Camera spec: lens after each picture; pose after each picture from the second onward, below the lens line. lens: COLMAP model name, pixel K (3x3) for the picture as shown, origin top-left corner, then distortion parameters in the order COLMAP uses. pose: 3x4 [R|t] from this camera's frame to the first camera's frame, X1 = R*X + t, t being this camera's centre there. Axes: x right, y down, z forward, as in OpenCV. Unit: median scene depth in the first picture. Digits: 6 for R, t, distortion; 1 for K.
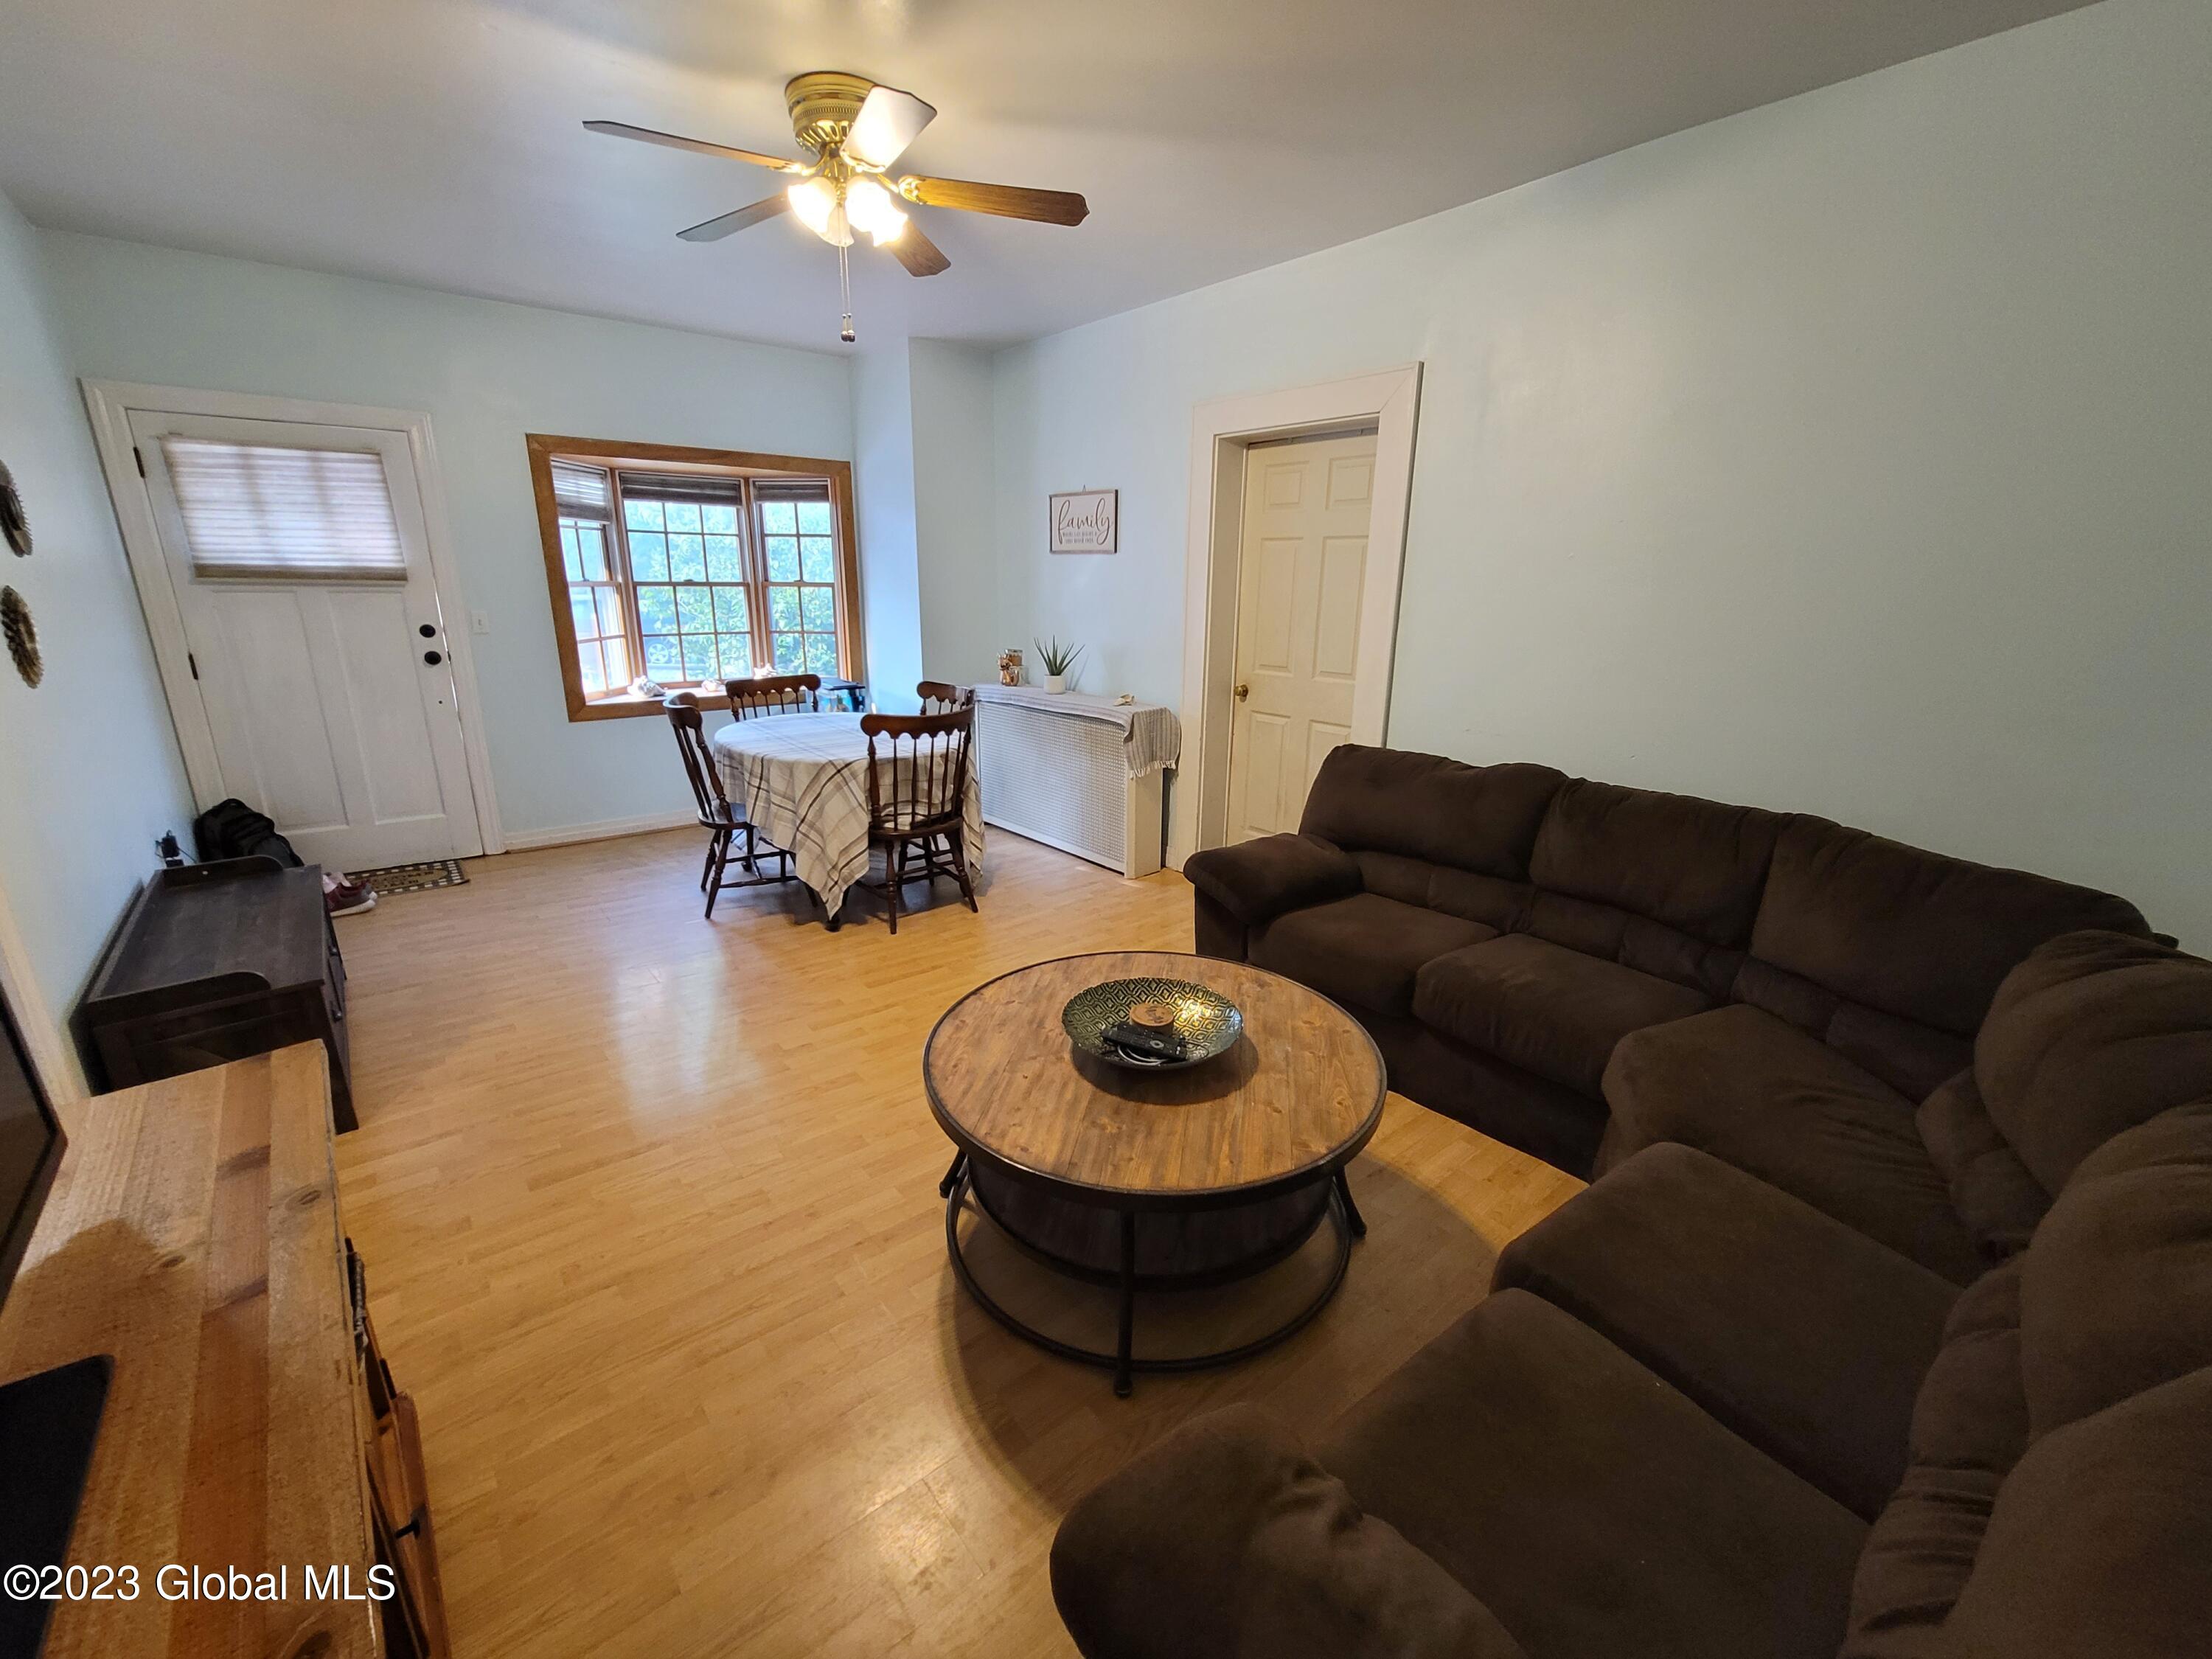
lens RADIAL K [[905.9, 0, 1105.5], [0, 905.9, 846.3], [0, 0, 1]] dist [-0.006273, 0.004469]
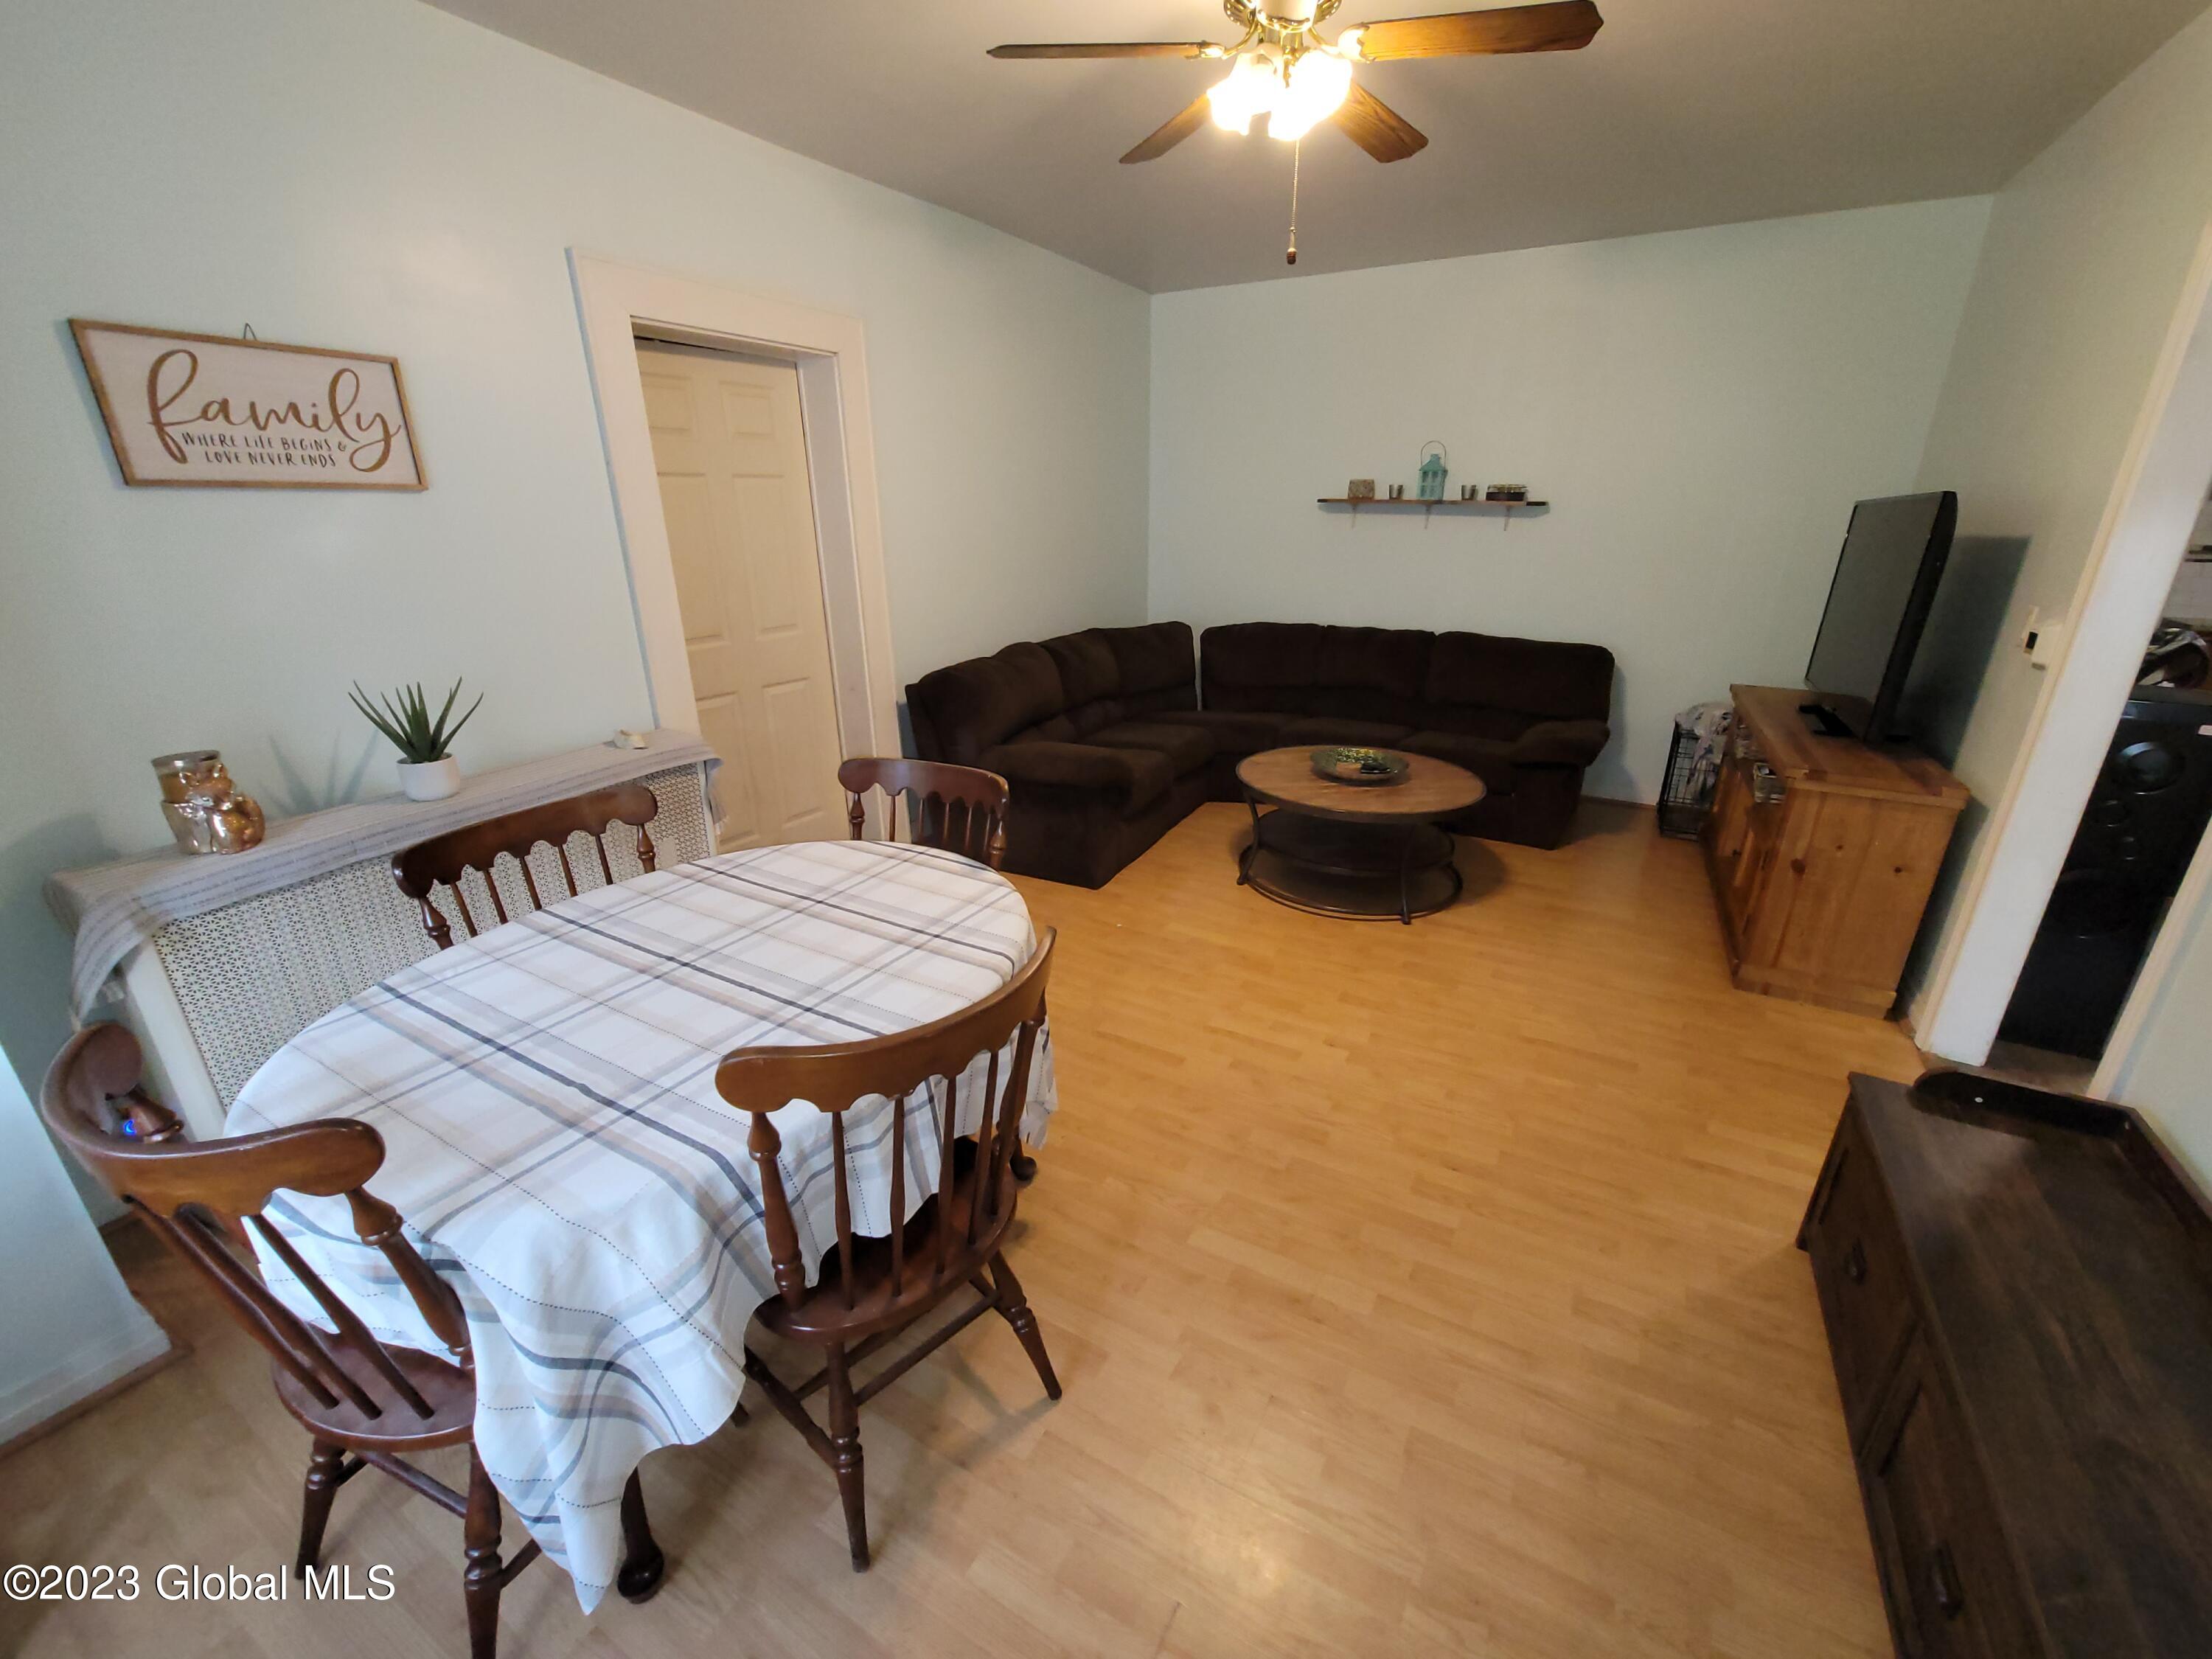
lens RADIAL K [[905.9, 0, 1105.1], [0, 905.9, 824.4], [0, 0, 1]] dist [-0.006273, 0.004469]
pose [[-0.354781, -0.334153, 0.873197, -0.634085], [0.259772, 0.861946, 0.435393, -0.286366], [-0.898137, 0.381301, -0.218999, 0.848036]]
